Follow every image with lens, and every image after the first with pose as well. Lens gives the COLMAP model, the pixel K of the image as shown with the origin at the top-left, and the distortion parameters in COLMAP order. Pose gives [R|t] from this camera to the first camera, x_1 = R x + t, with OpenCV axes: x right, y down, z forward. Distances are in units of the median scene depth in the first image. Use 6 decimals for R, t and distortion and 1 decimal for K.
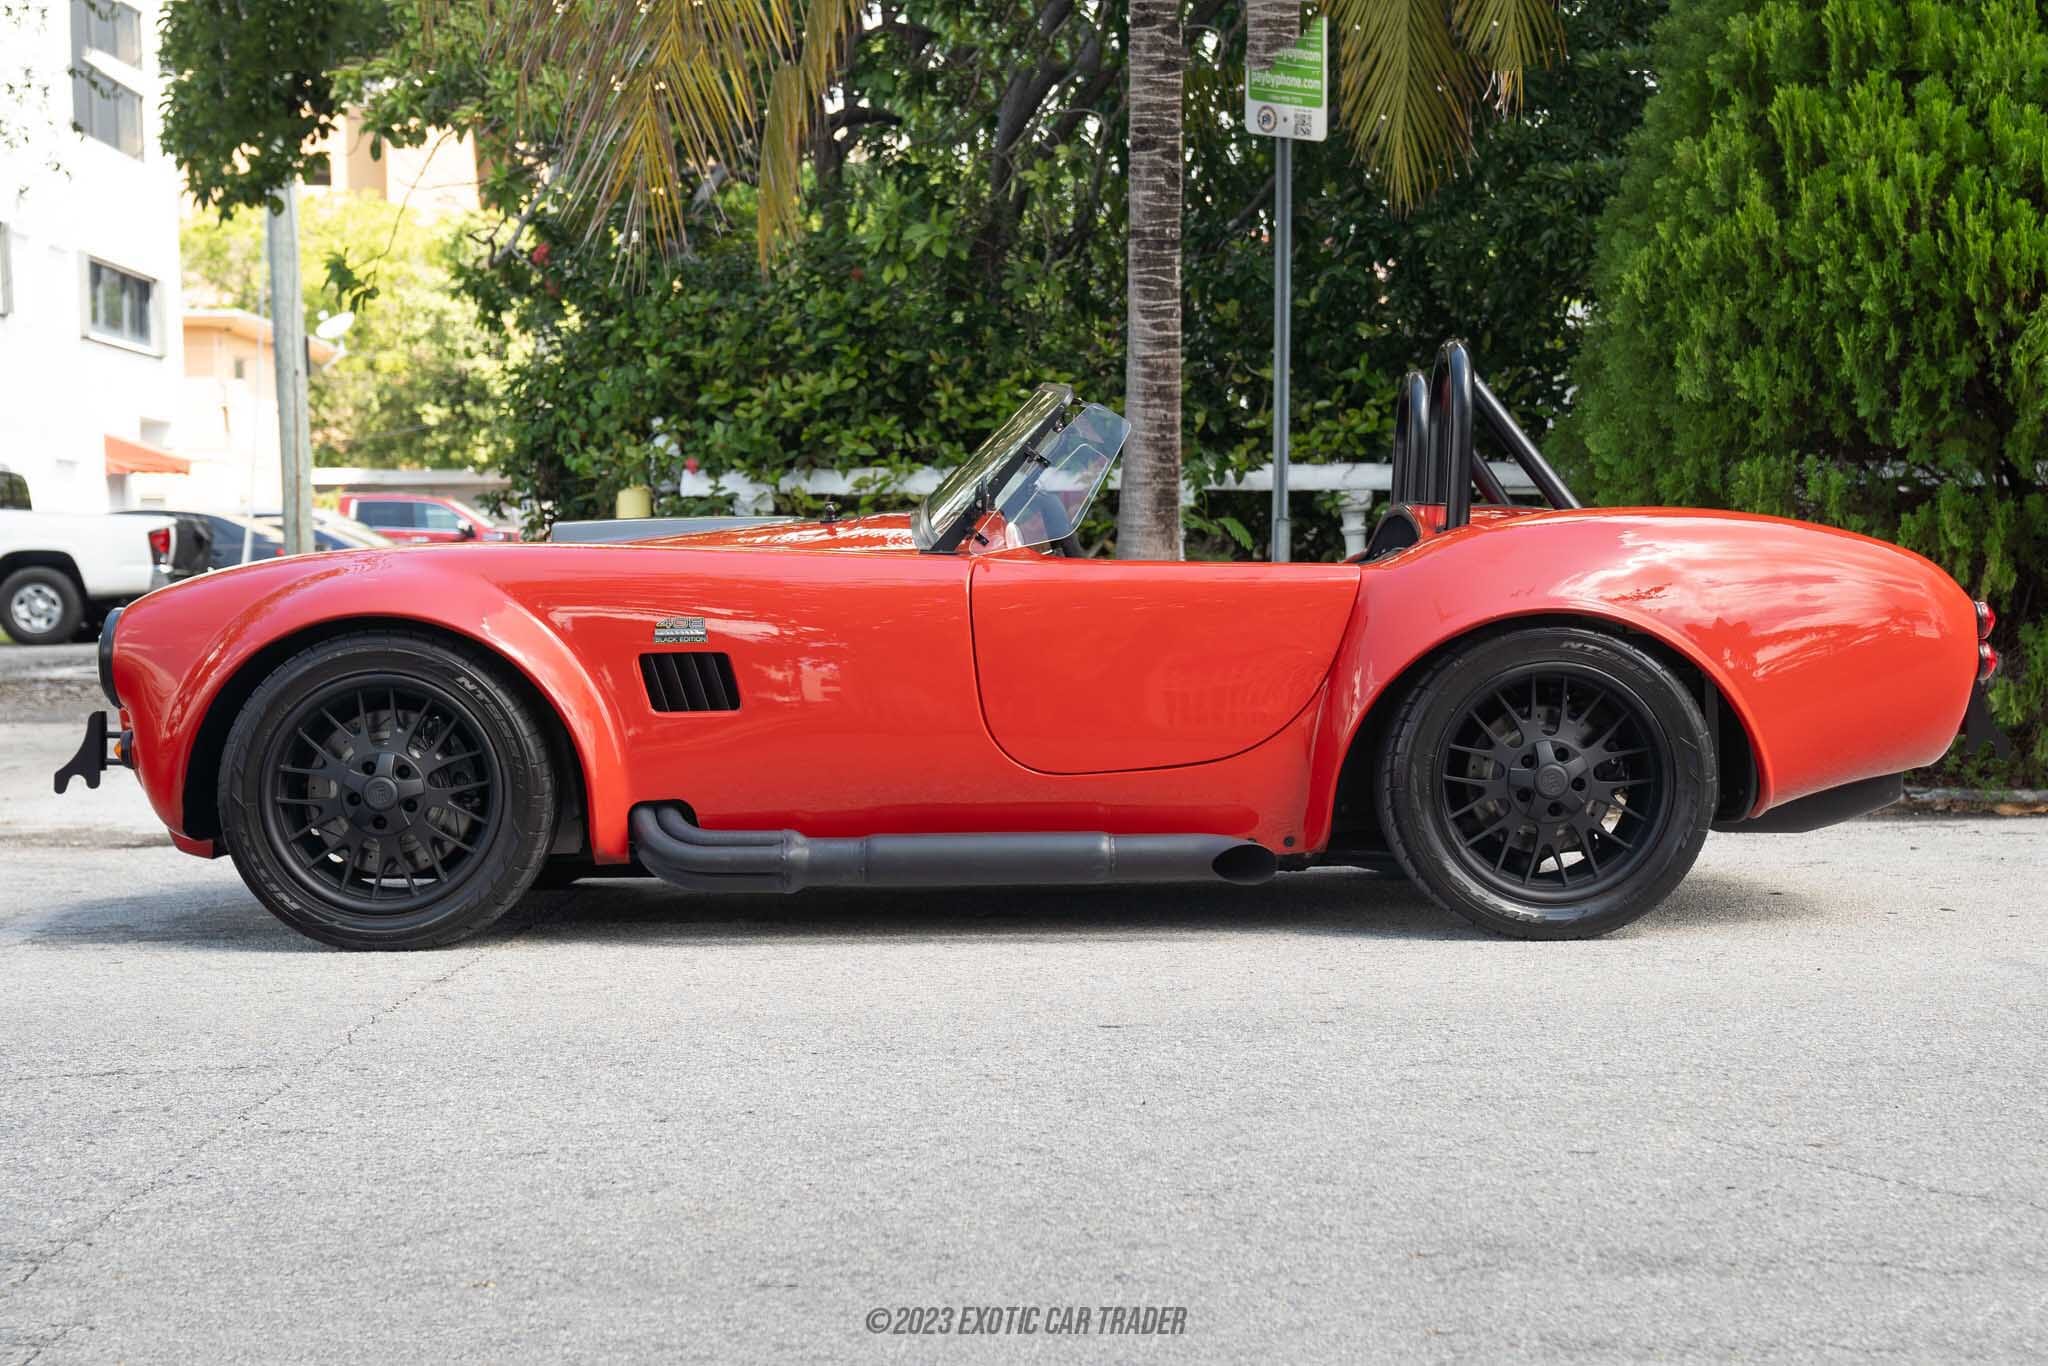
lens RADIAL K [[2331.6, 0, 989.0], [0, 2331.6, 743.6], [0, 0, 1]] dist [0.061120, 0.000000]
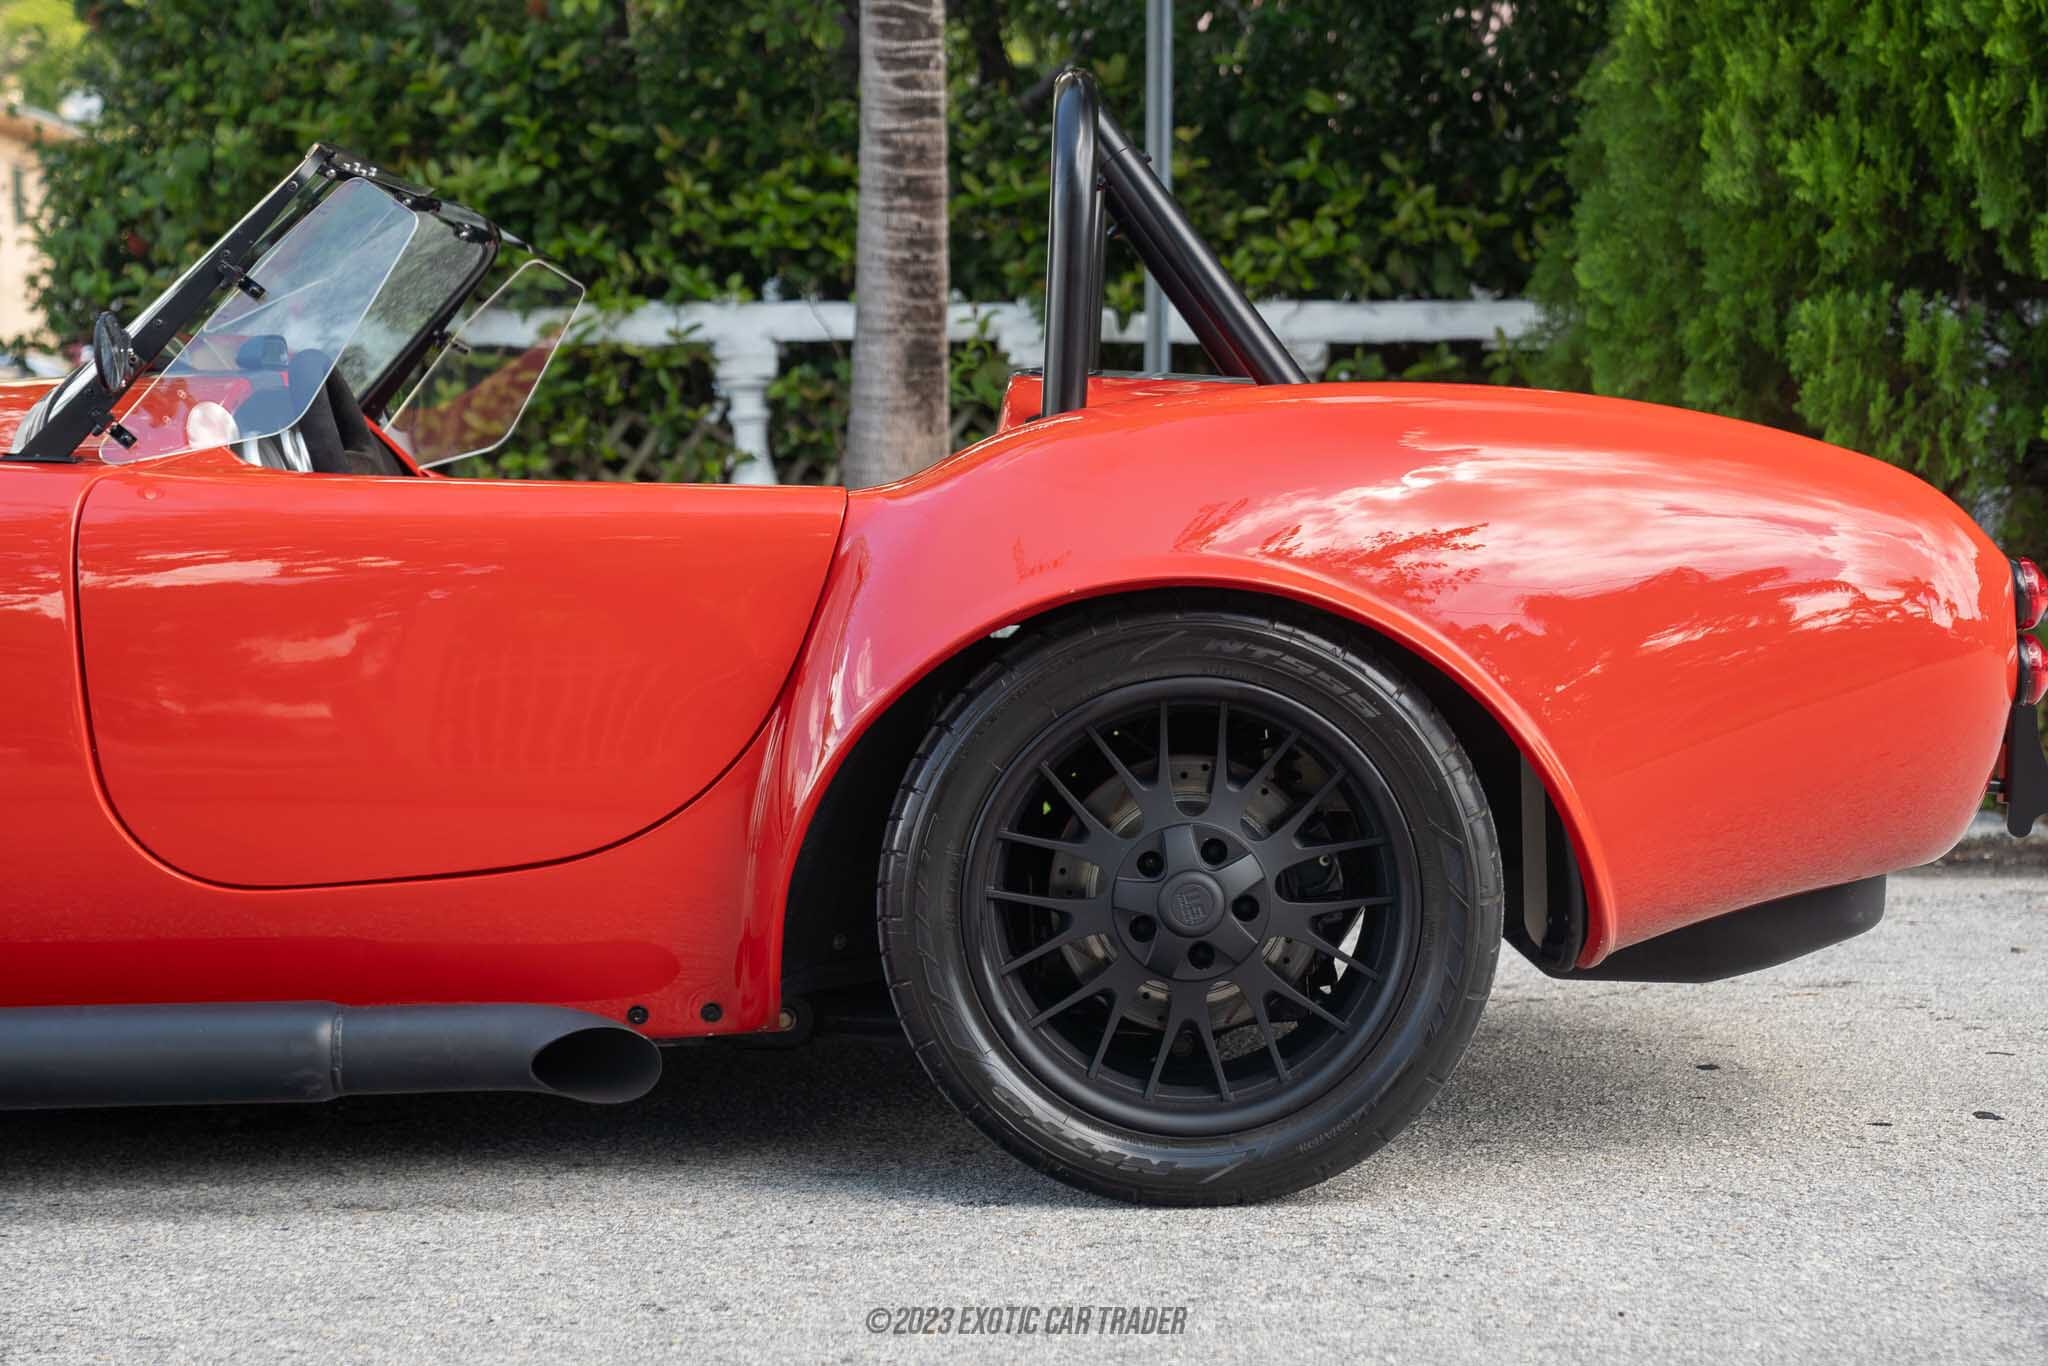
lens RADIAL K [[3181.6, 0, 1029.8], [0, 3181.6, 687.7], [0, 0, 1]] dist [0.165636, 0.000000]
pose [[0.999750, 0.002567, 0.022217, 0.091292], [-0.002593, 0.999996, 0.001156, -0.016175], [-0.022214, -0.001214, 0.999753, 0.136595]]
